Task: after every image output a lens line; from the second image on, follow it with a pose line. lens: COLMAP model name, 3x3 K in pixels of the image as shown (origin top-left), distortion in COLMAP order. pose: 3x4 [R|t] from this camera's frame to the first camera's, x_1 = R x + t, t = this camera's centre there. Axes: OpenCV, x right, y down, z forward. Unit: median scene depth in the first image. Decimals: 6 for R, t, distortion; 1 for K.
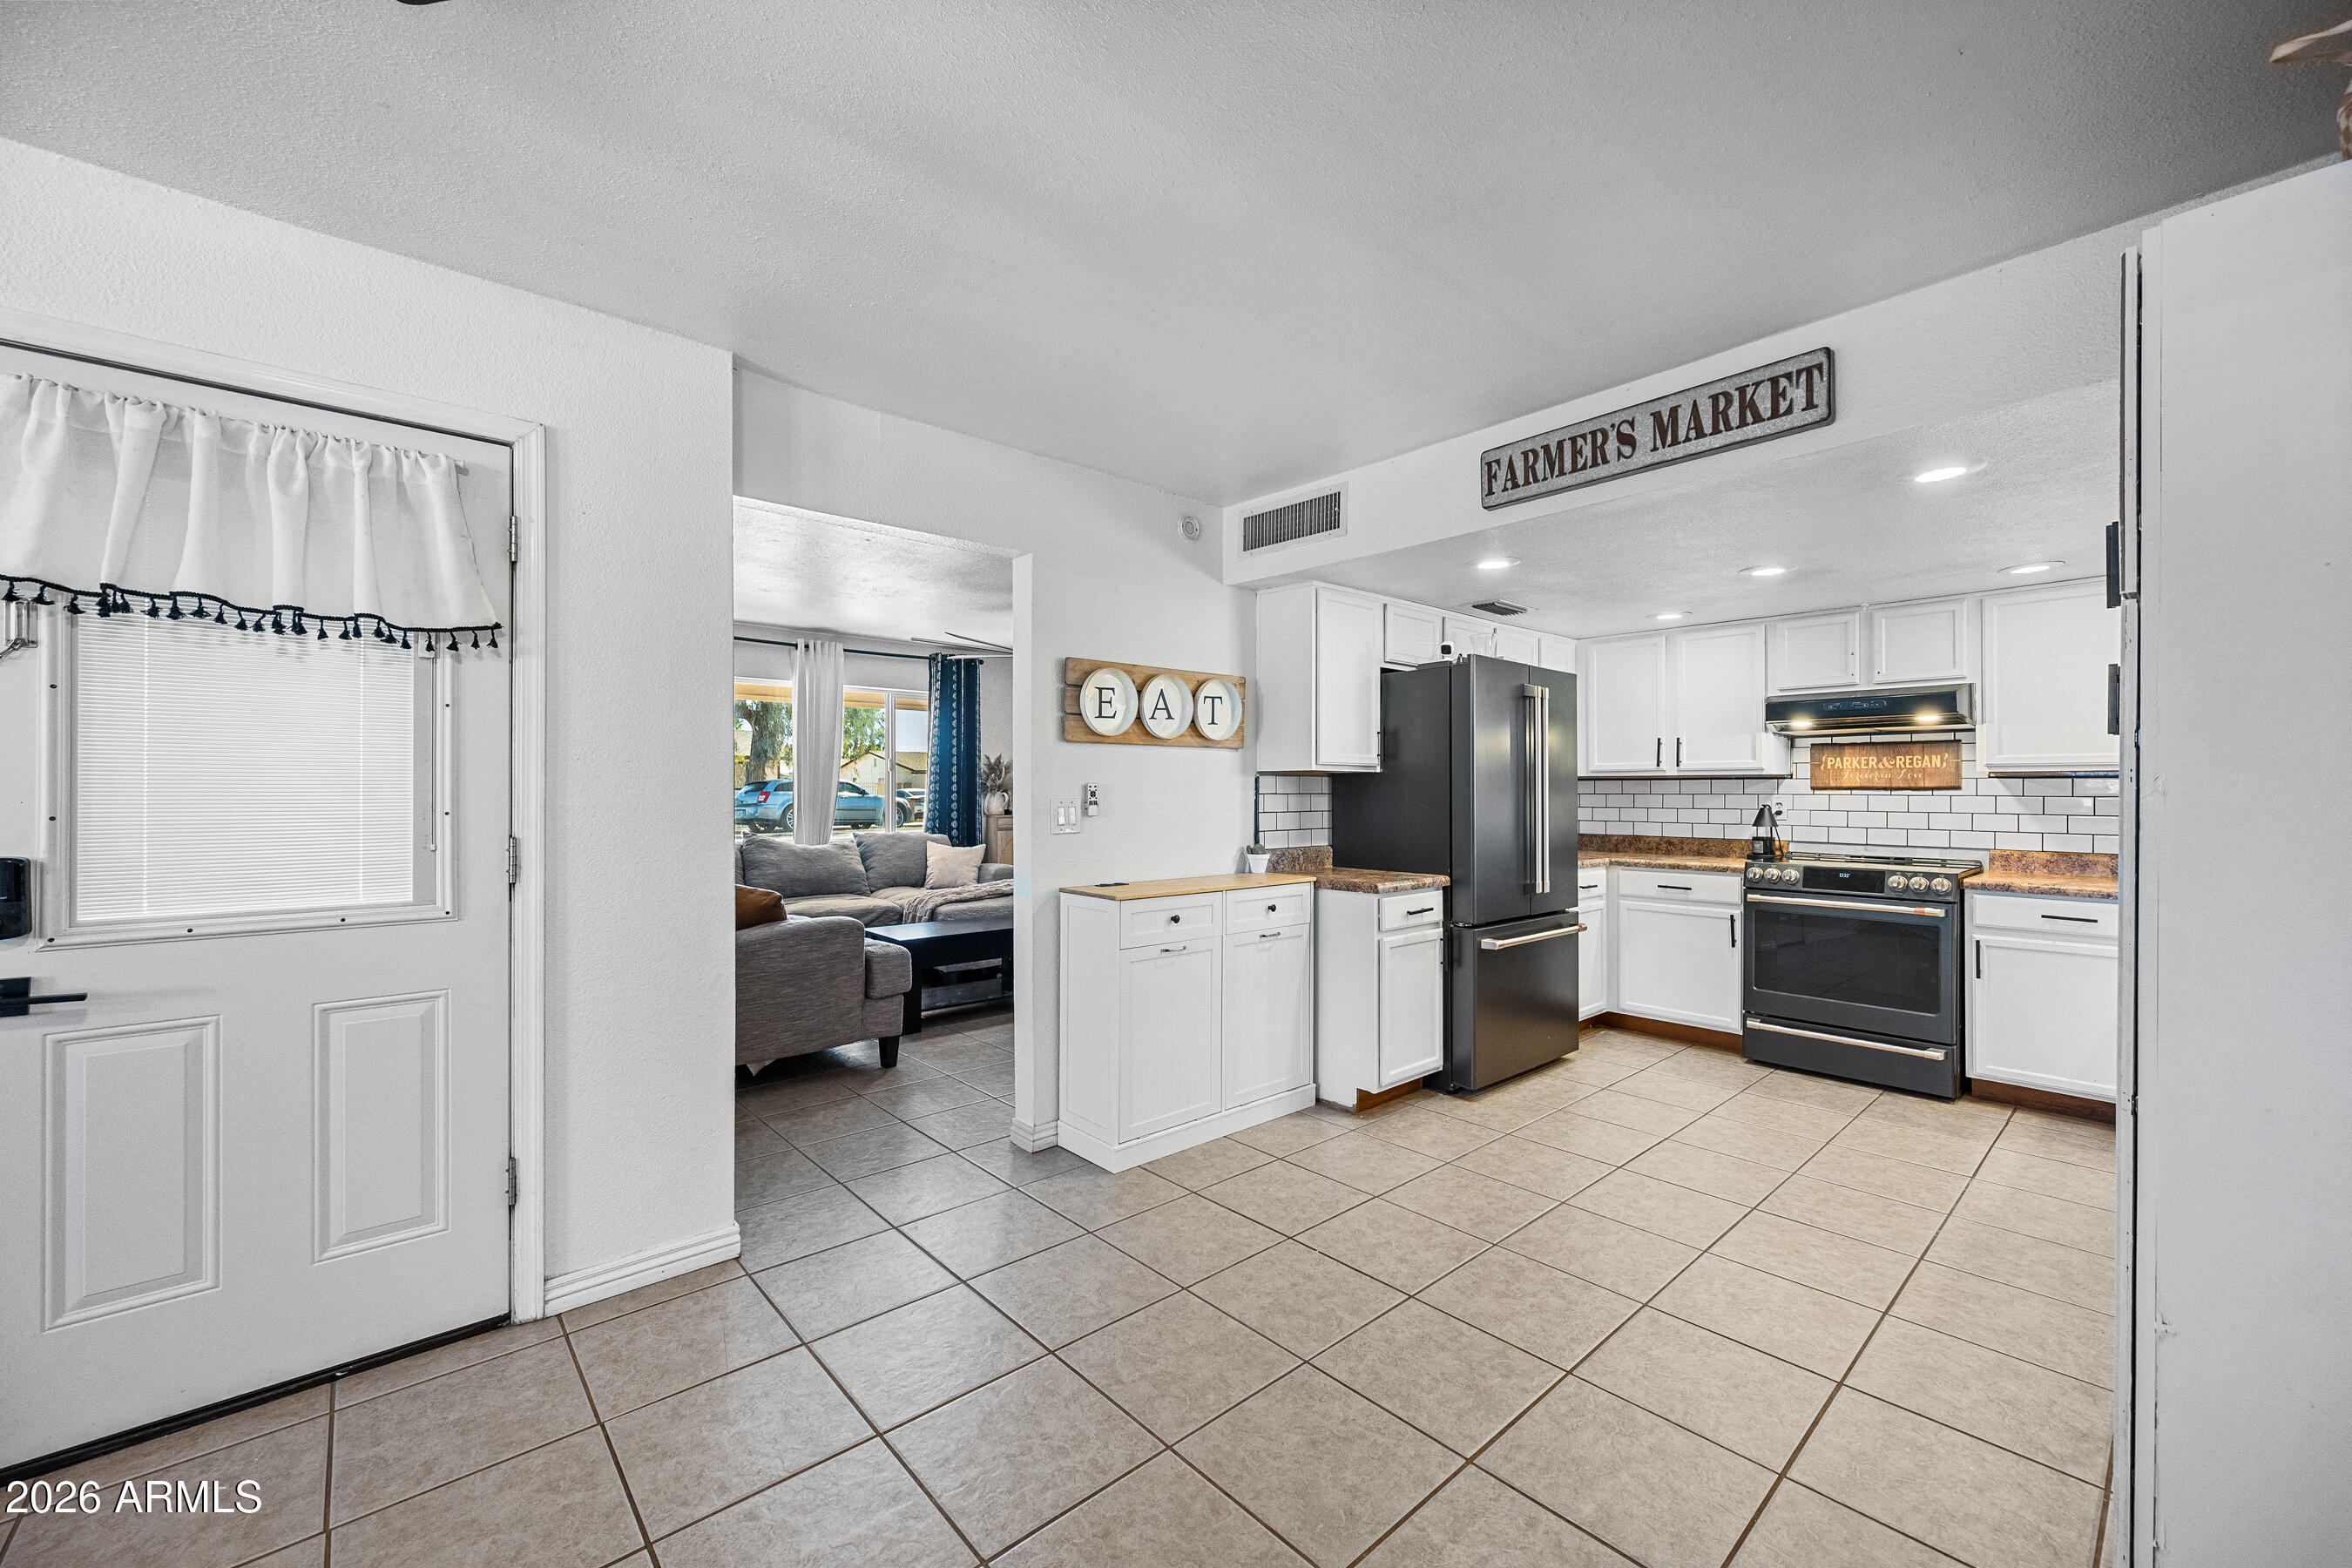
lens RADIAL K [[922.1, 0, 1177.1], [0, 922.1, 788.5], [0, 0, 1]] dist [-0.001165, 0.000352]
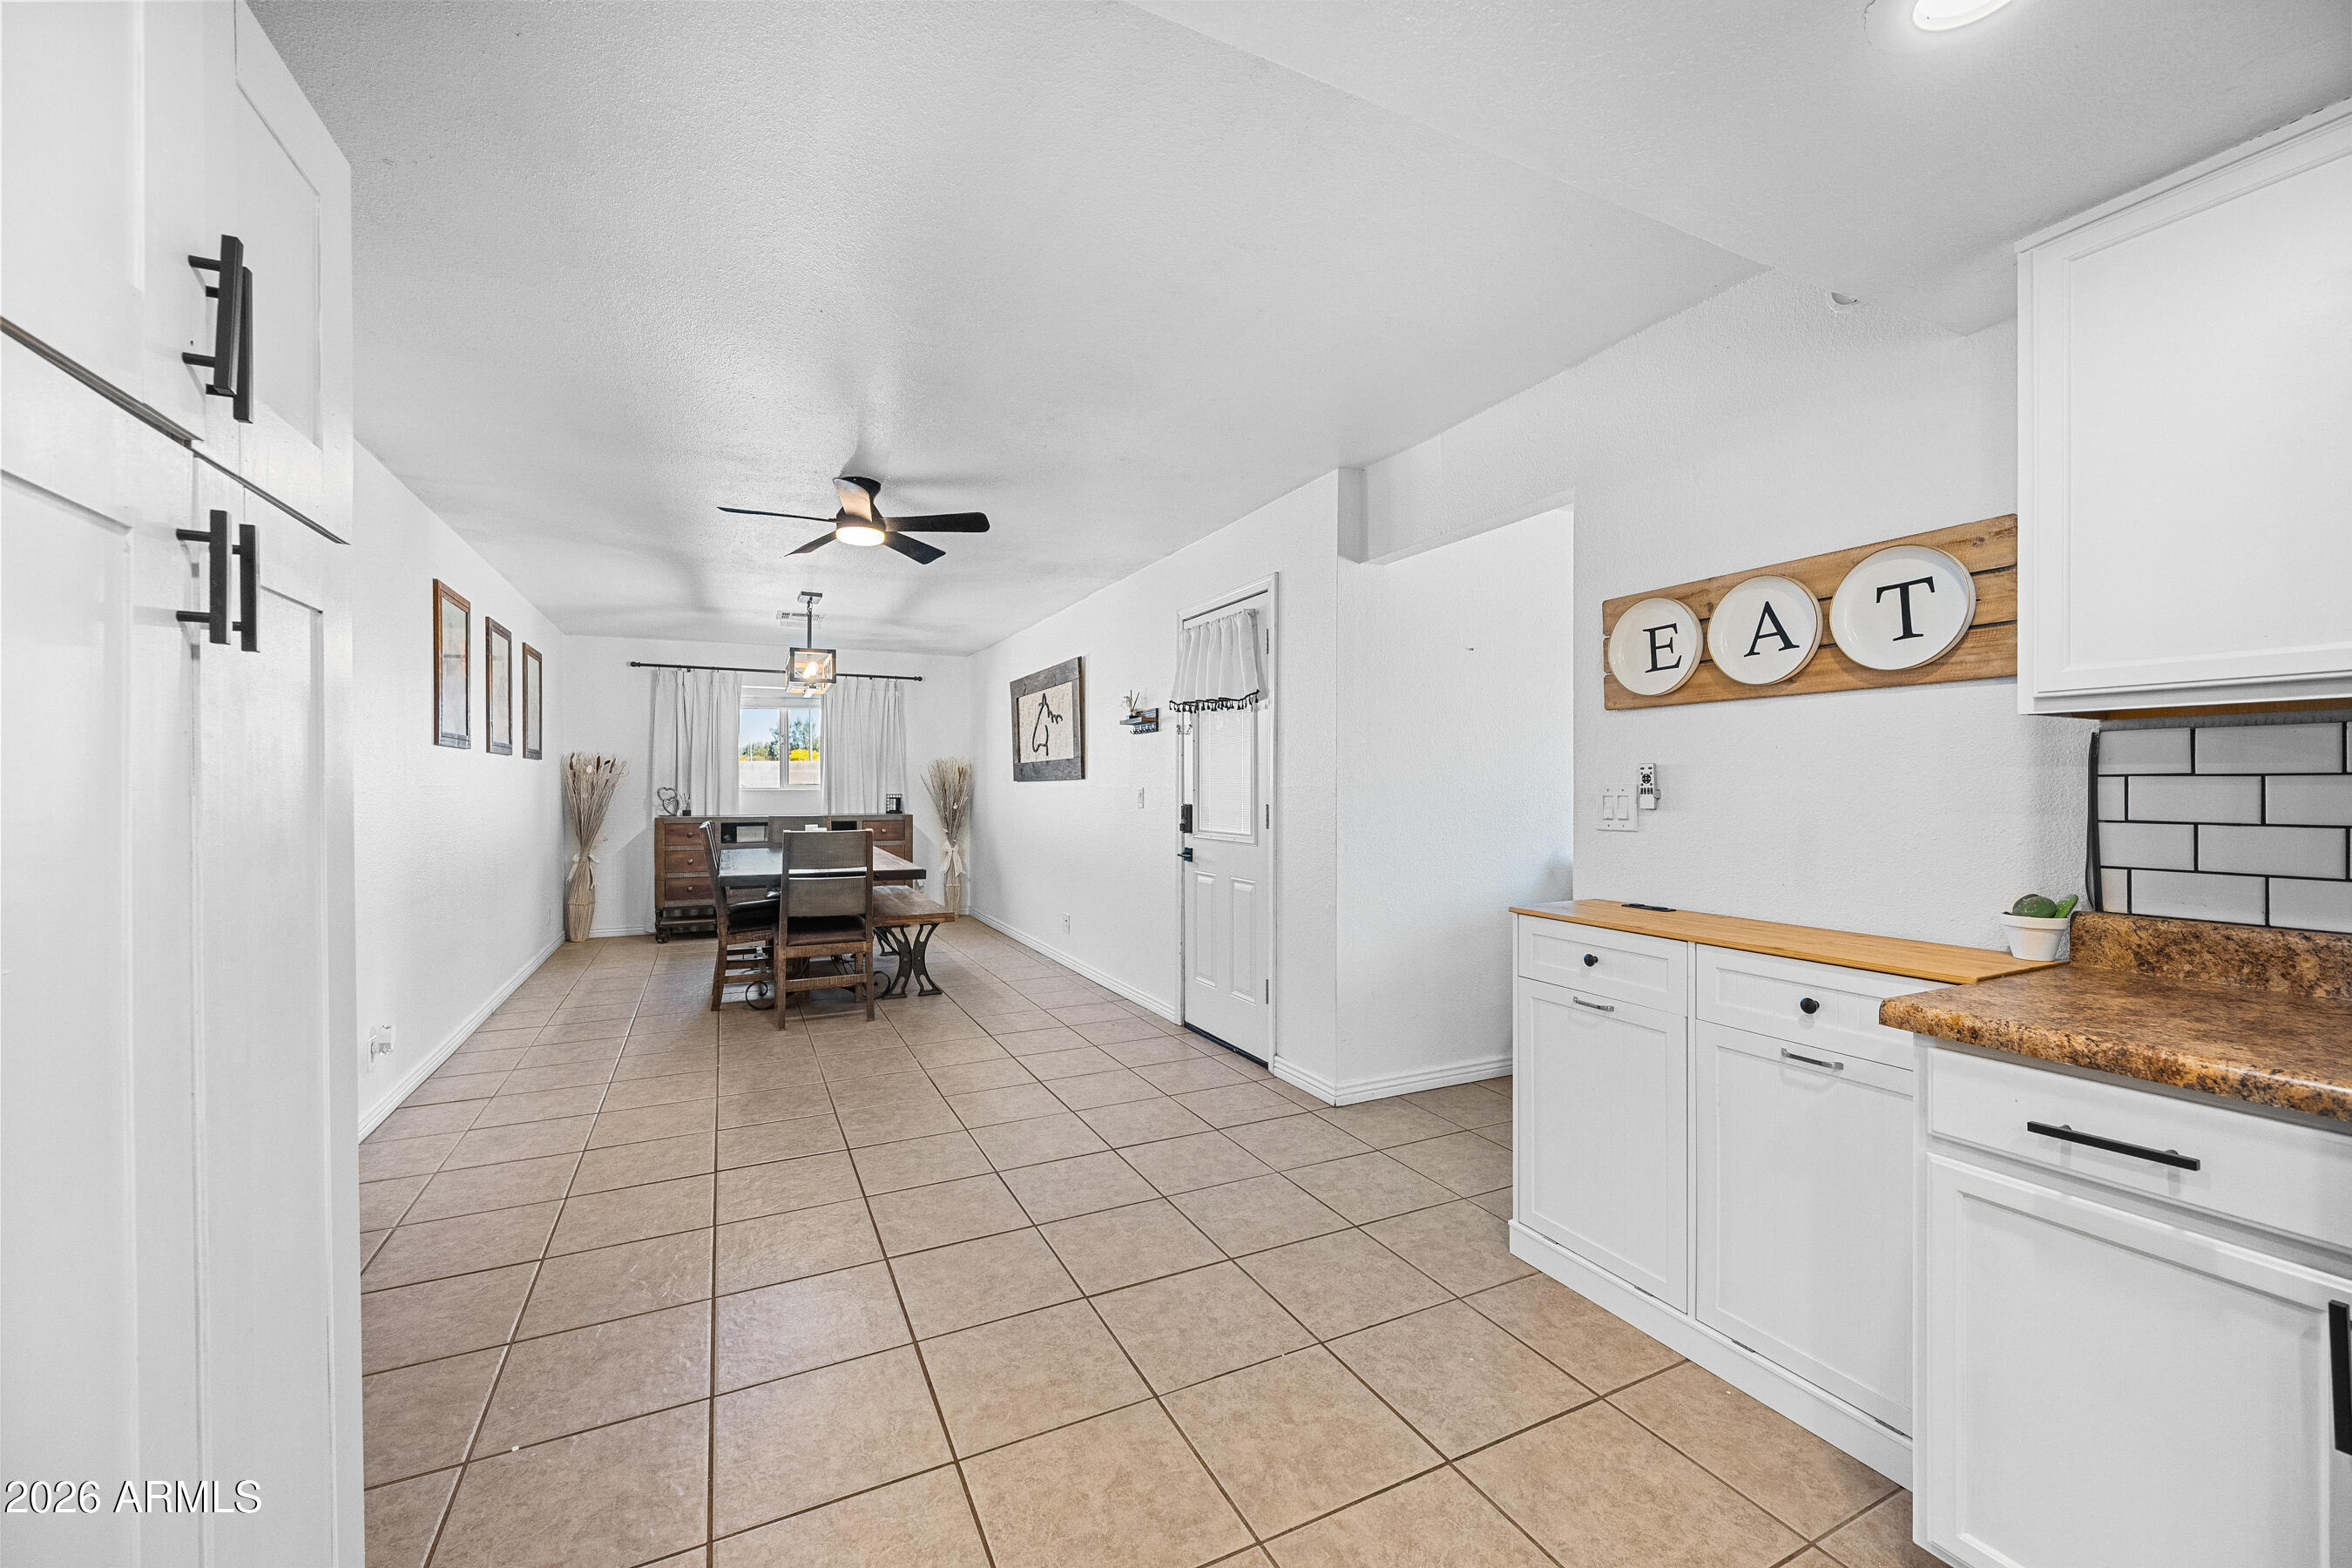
lens RADIAL K [[922.1, 0, 1179.0], [0, 922.1, 783.5], [0, 0, 1]] dist [-0.001165, 0.000352]
pose [[-0.260746, -0.001697, -0.965406, 0.637339], [0.005038, 0.999982, -0.003118, 0.009307], [0.965394, -0.005677, -0.260732, 0.761919]]
